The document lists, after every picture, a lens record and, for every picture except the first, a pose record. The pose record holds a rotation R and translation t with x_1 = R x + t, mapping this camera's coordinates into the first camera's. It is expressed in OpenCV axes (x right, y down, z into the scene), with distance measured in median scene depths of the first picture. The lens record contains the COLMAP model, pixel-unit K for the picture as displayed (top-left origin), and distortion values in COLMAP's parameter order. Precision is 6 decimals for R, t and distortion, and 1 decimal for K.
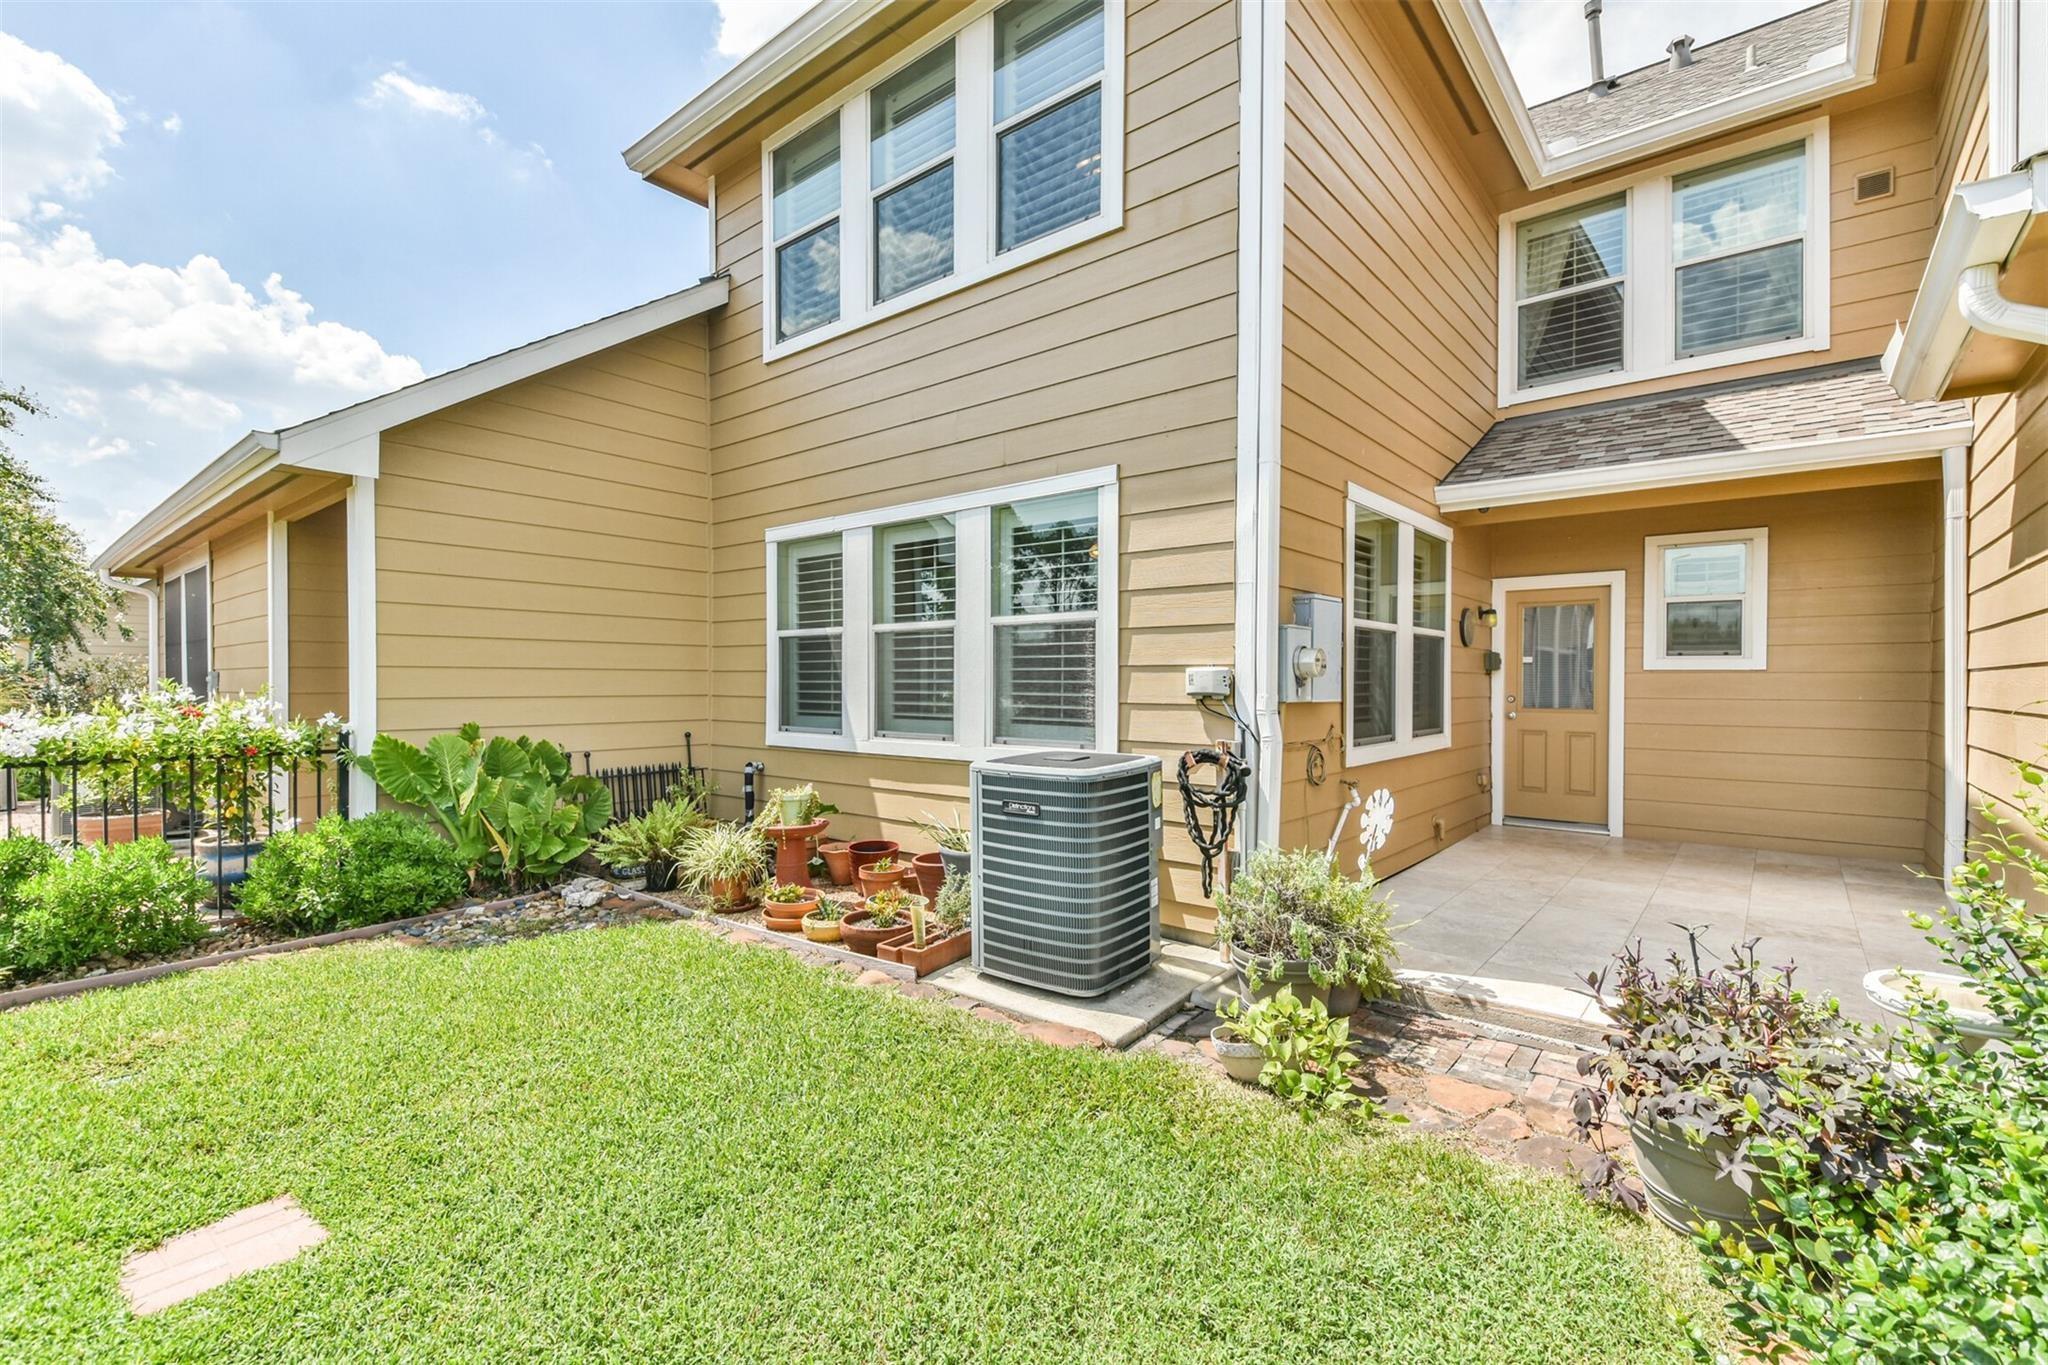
lens RADIAL K [[896.7, 0, 1026.3], [0, 896.7, 688.3], [0, 0, 1]] dist [0.019937, -0.013895]
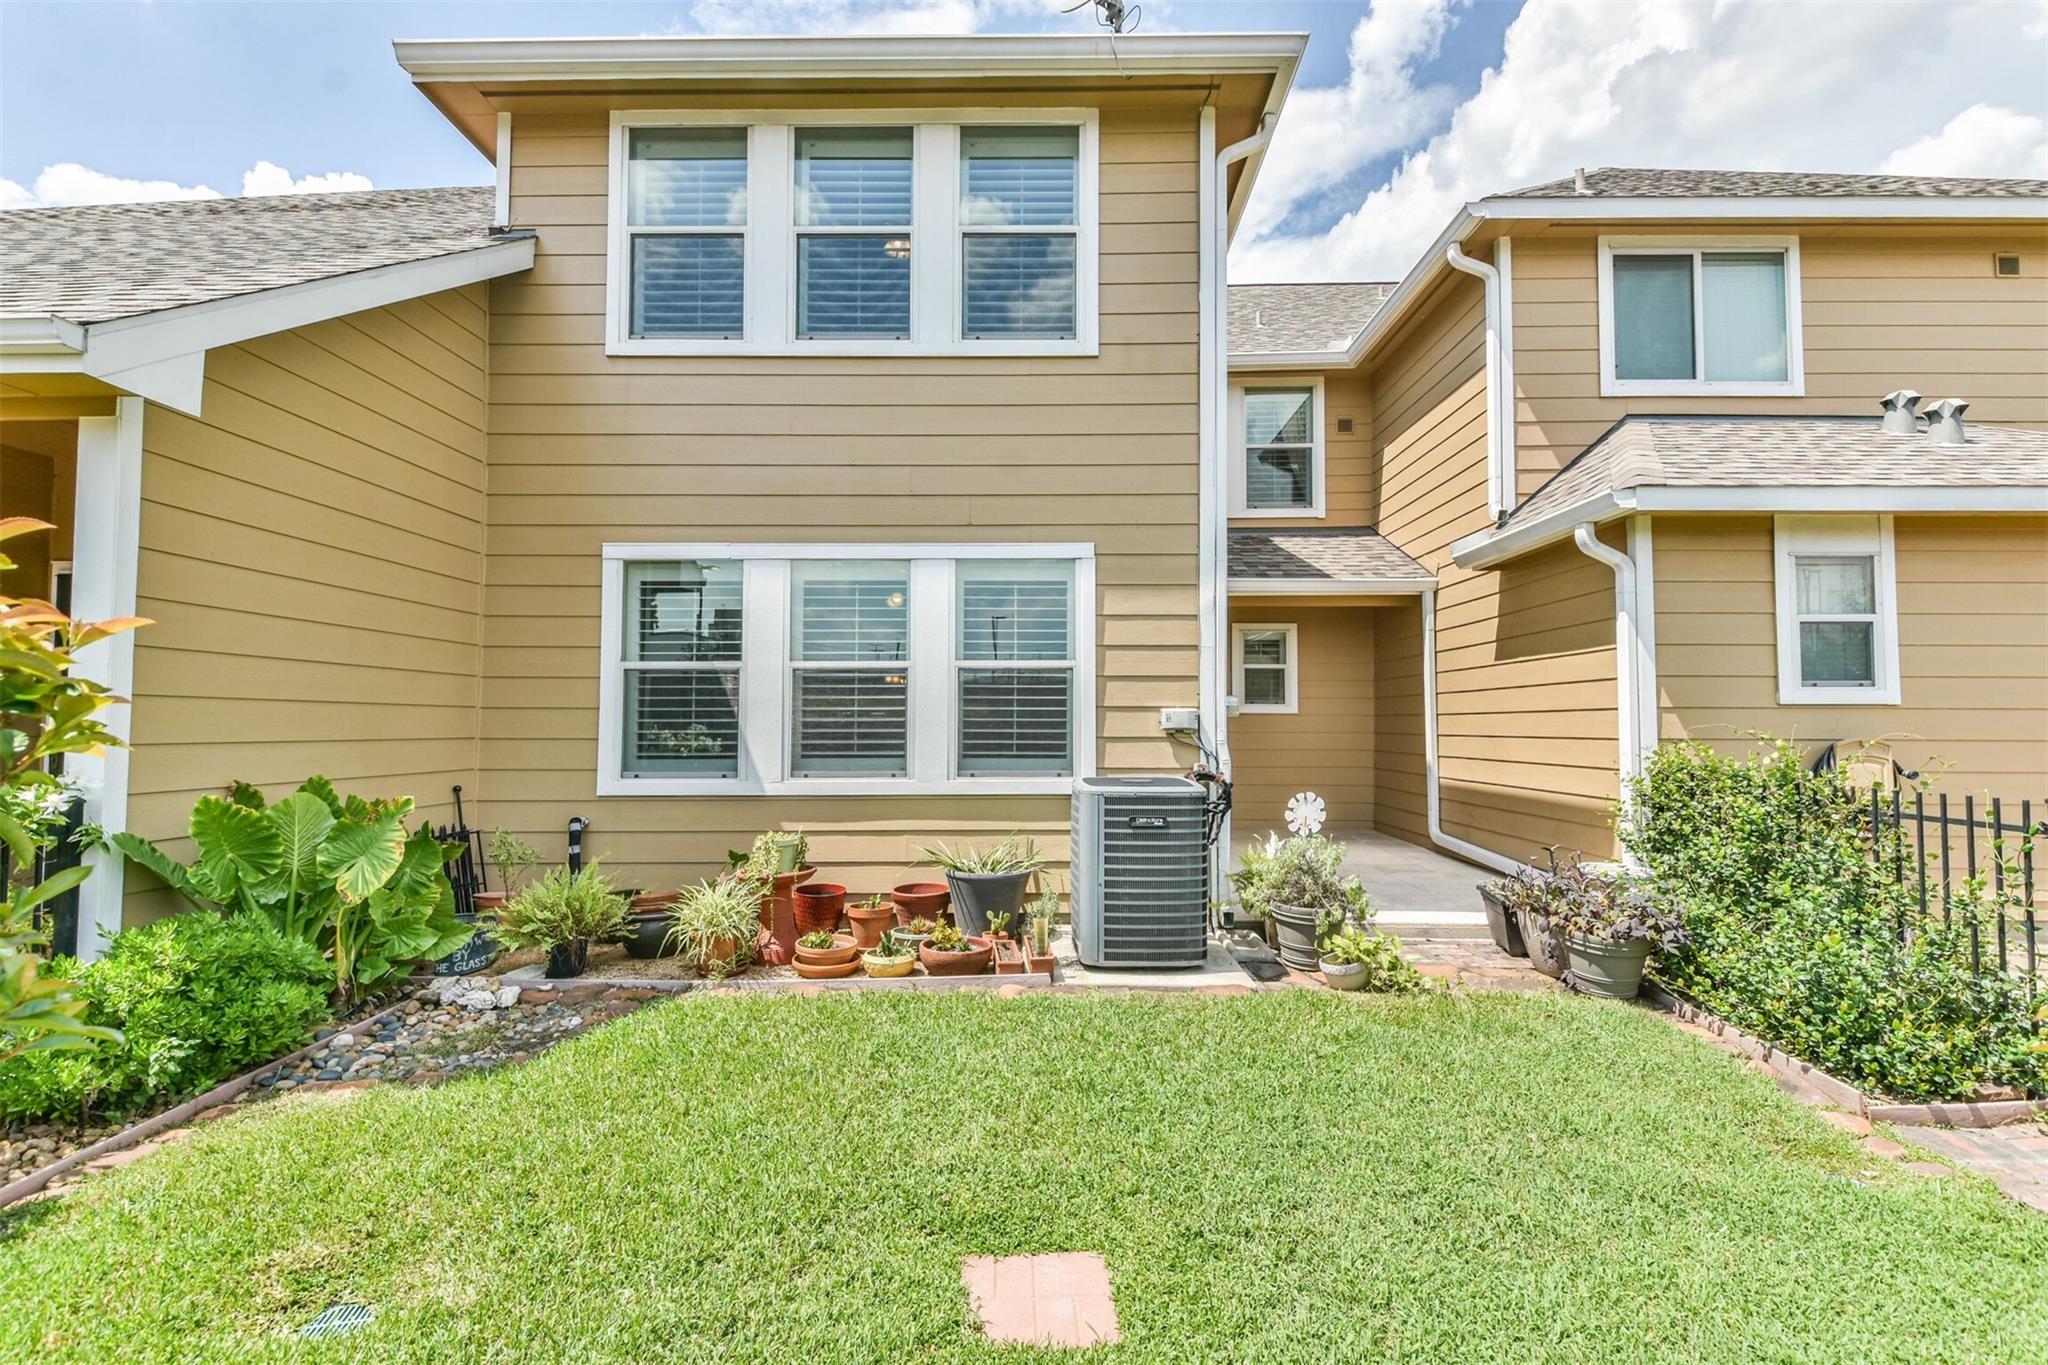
lens RADIAL K [[896.7, 0, 1043.4], [0, 896.7, 683.7], [0, 0, 1]] dist [0.019937, -0.013895]
pose [[0.775170, 0.026958, 0.631177, -0.663575], [0.006288, 0.998710, -0.050378, 0.004508], [-0.631722, 0.043020, 0.774001, 0.093849]]
